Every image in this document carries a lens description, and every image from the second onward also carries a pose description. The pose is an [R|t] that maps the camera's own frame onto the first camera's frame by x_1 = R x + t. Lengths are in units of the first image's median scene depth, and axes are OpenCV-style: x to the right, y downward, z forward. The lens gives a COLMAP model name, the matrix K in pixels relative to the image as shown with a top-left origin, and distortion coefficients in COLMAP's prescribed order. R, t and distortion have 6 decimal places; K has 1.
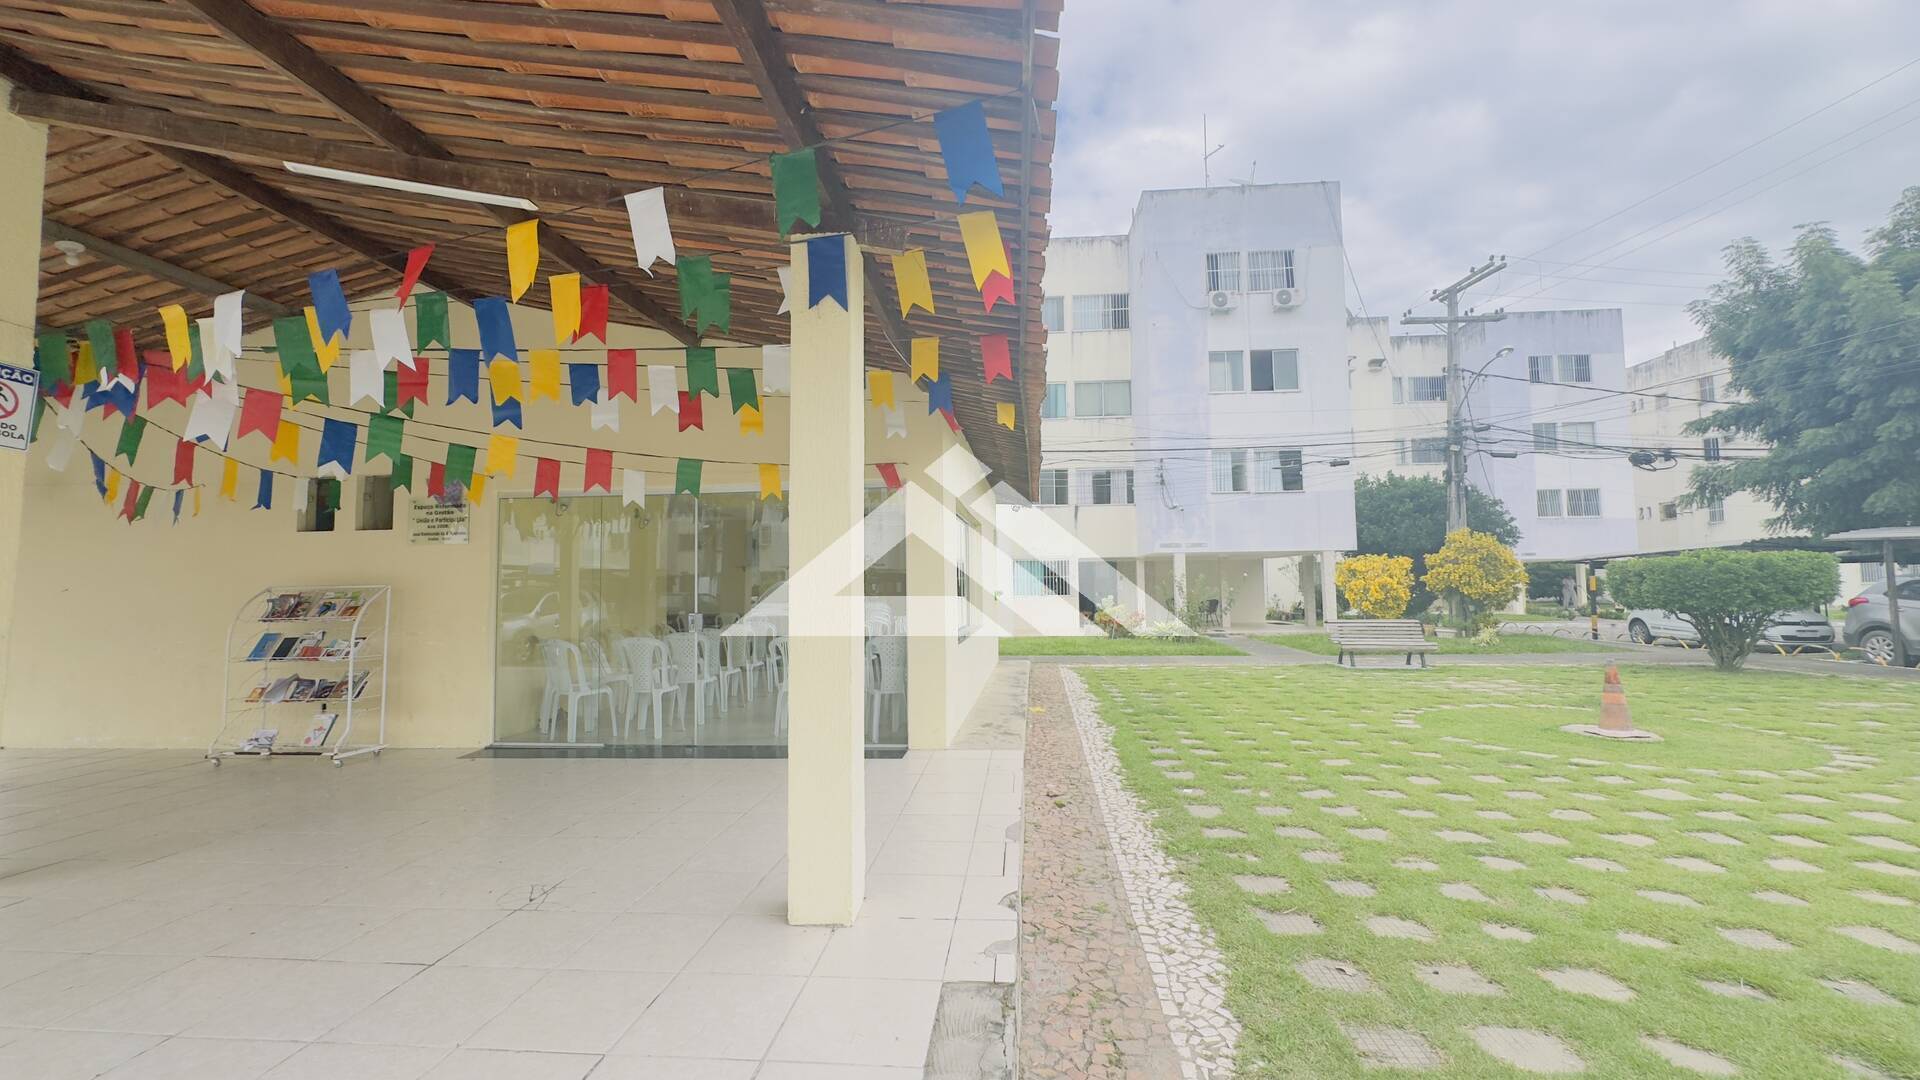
lens RADIAL K [[763.8, 0, 955.4], [0, 763.8, 538.4], [0, 0, 1]] dist [-0.002514, 0.000307]
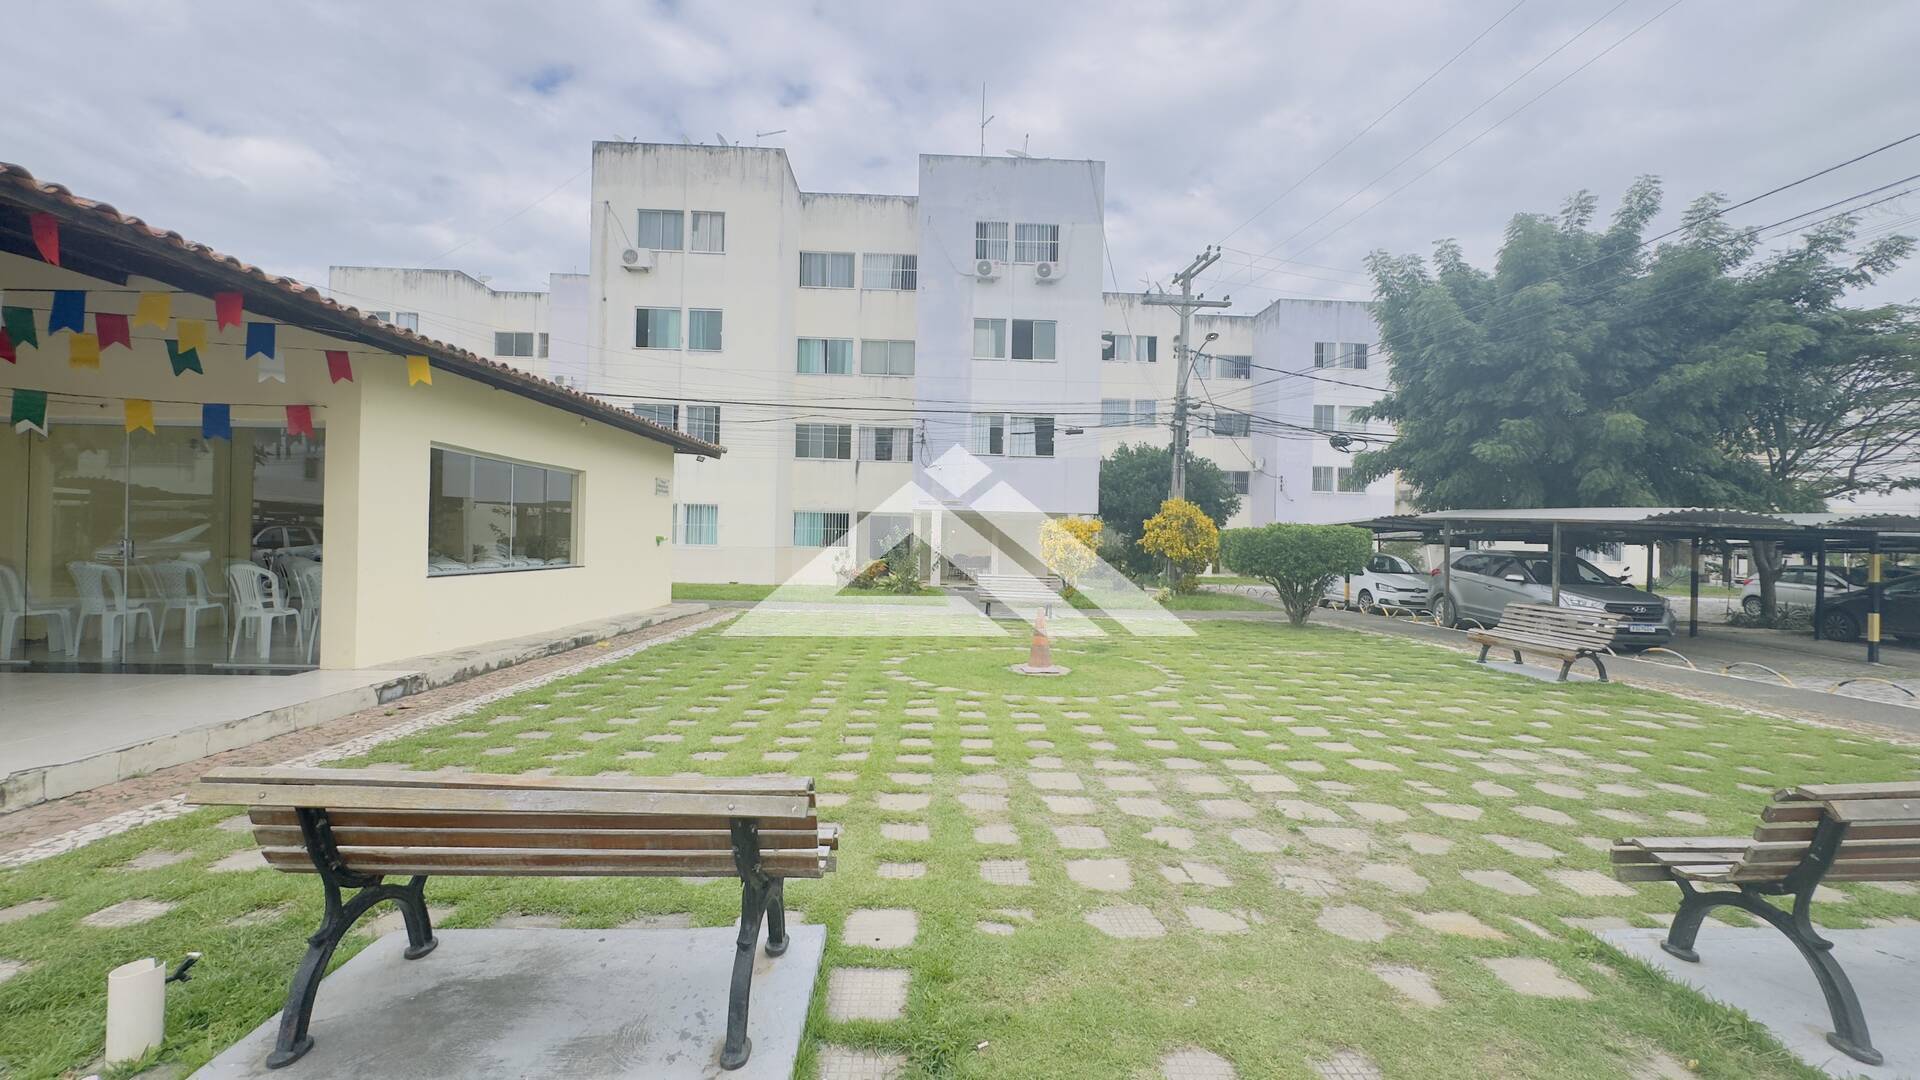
lens RADIAL K [[763.8, 0, 955.4], [0, 763.8, 538.4], [0, 0, 1]] dist [-0.002514, 0.000307]
pose [[0.993168, 0.034923, 0.111343, 0.527396], [-0.041494, 0.997497, 0.057254, -0.008563], [-0.109065, -0.061483, 0.992131, -0.128889]]
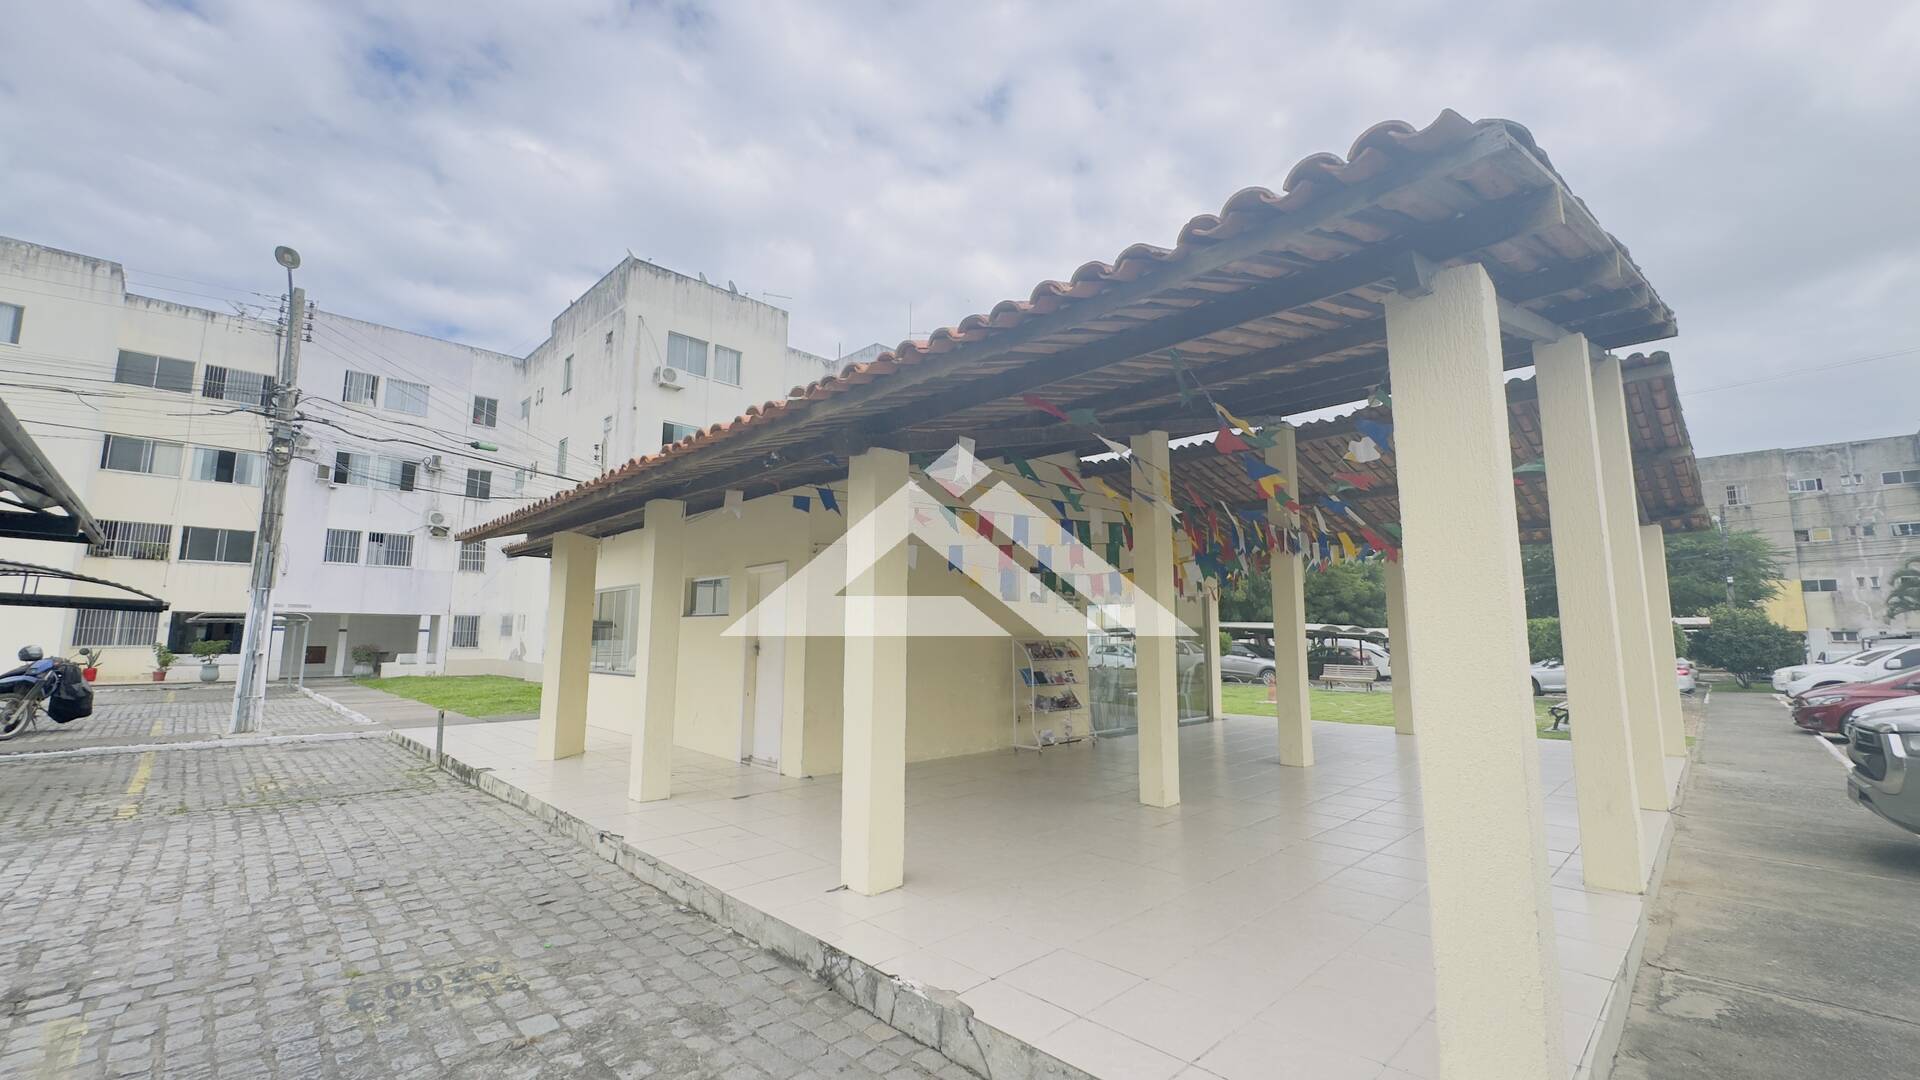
lens RADIAL K [[763.8, 0, 955.4], [0, 763.8, 538.4], [0, 0, 1]] dist [-0.002514, 0.000307]
pose [[0.659645, 0.116649, 0.742470, -1.632768], [-0.061970, 0.992960, -0.100946, 0.020699], [-0.749018, 0.020578, 0.662230, 0.073577]]
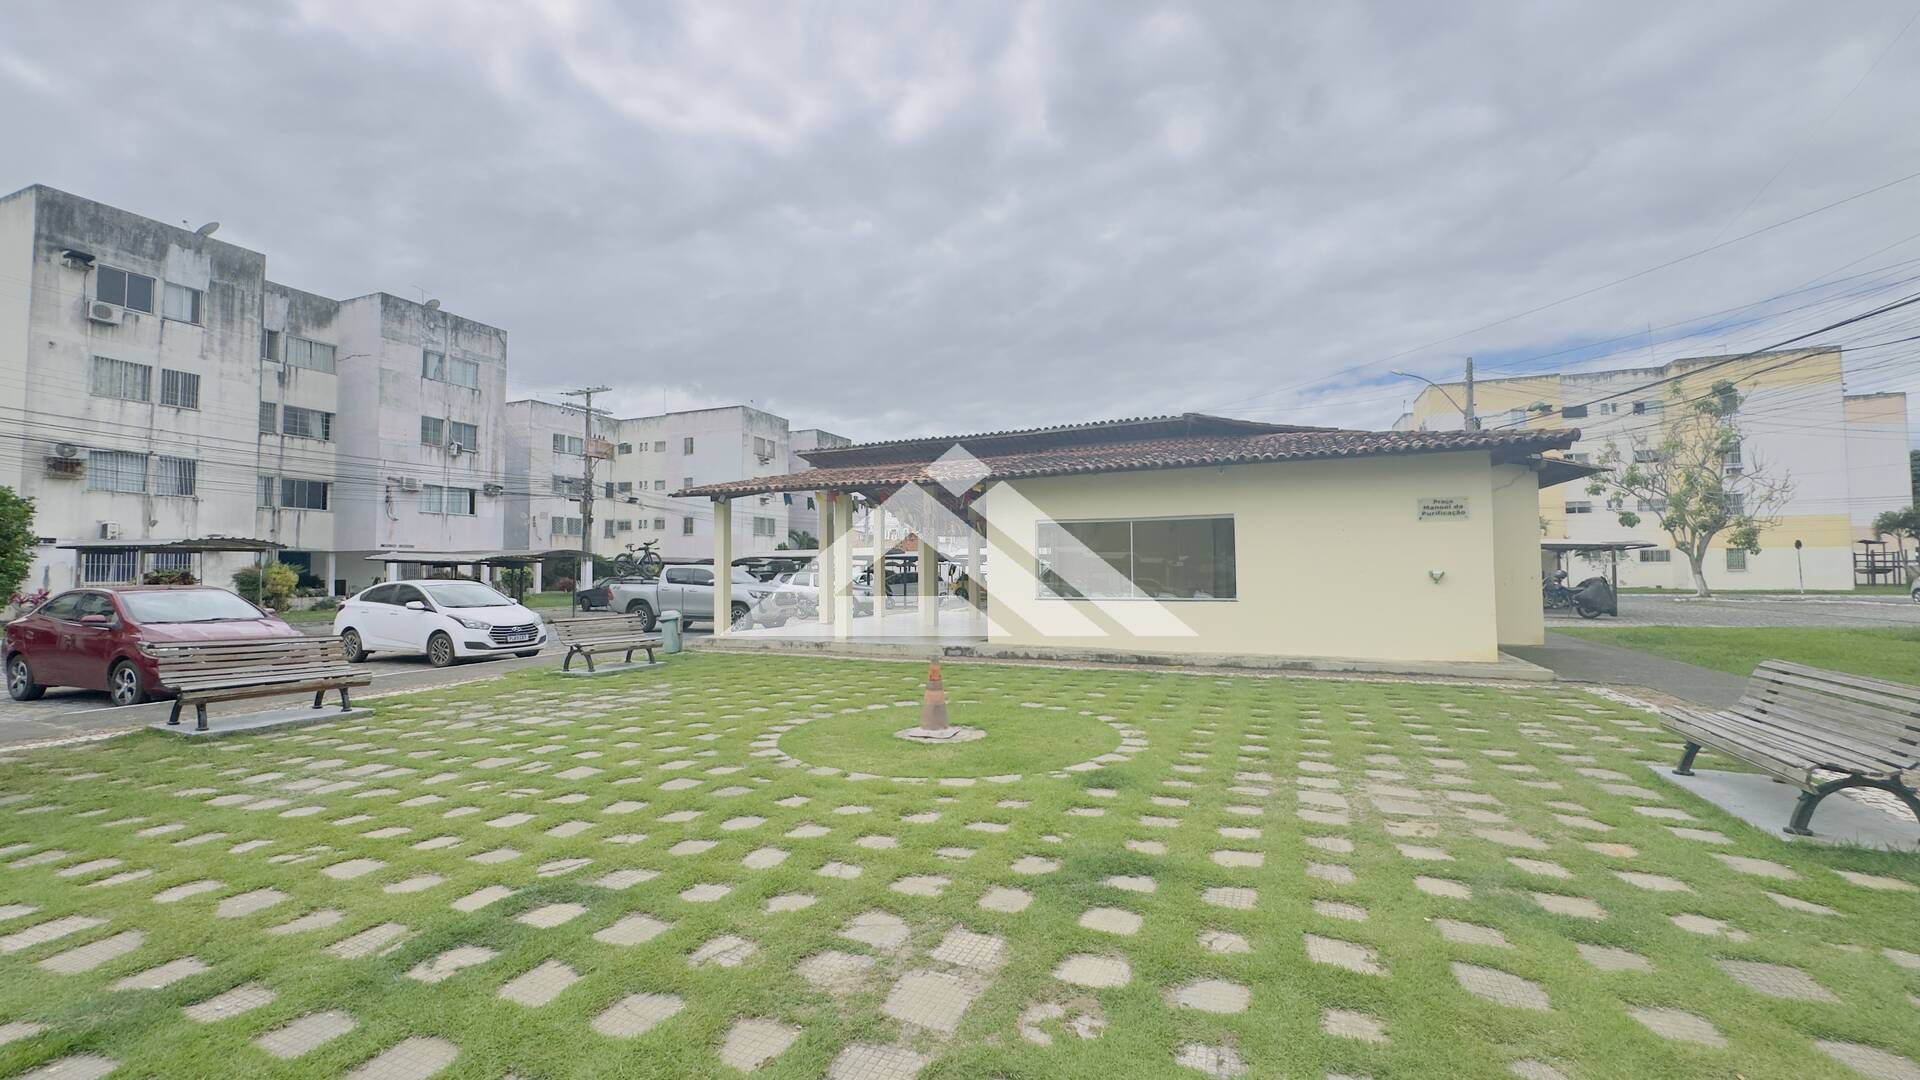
lens RADIAL K [[779.7, 0, 938.6], [0, 779.7, 575.0], [0, 0, 1]] dist [-0.001401, 0.000093]
pose [[-0.307202, 0.018829, -0.951458, 1.608990], [0.071678, 0.997422, -0.003404, 0.054080], [0.948941, -0.069245, -0.307760, 1.155505]]
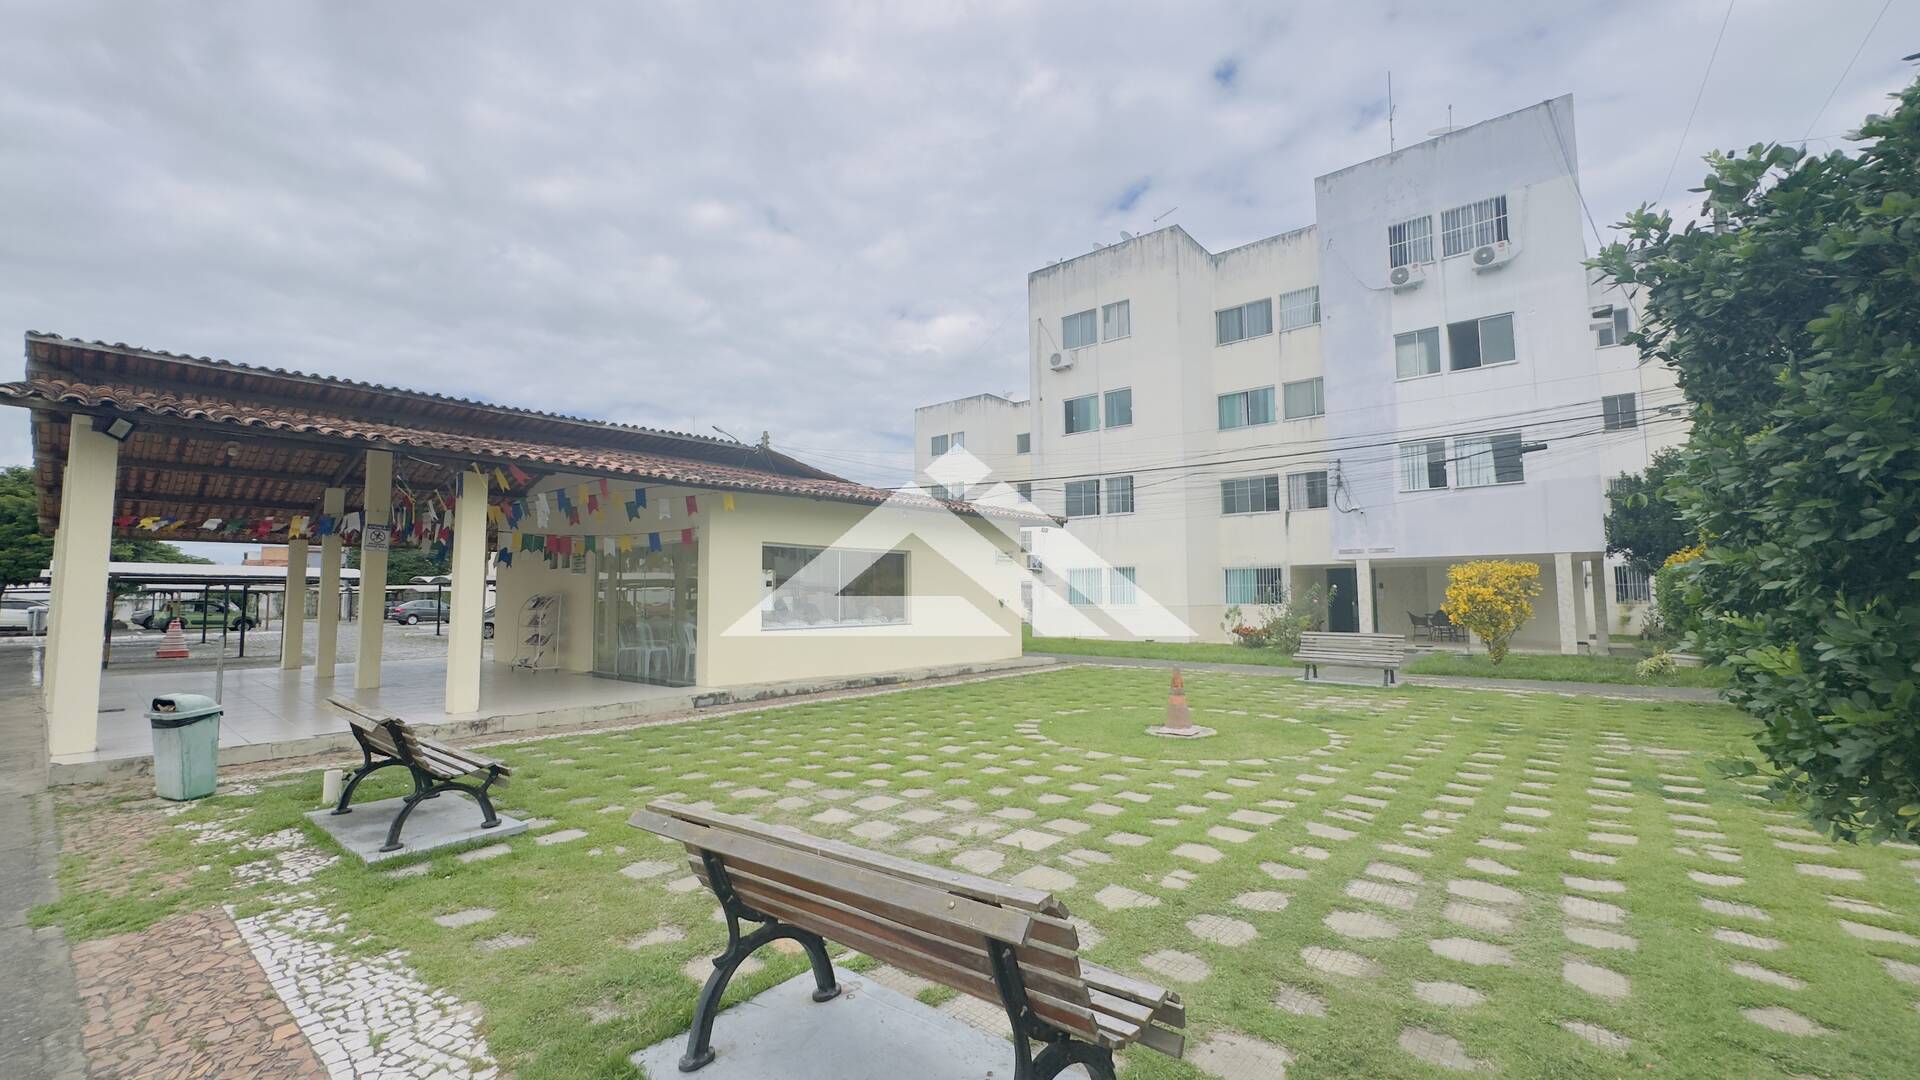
lens RADIAL K [[763.8, 0, 955.4], [0, 763.8, 538.4], [0, 0, 1]] dist [-0.002514, 0.000307]
pose [[0.813493, -0.036812, -0.580409, 1.110488], [0.032591, 0.999312, -0.017702, -0.016159], [0.580661, -0.004516, 0.814133, -0.088169]]
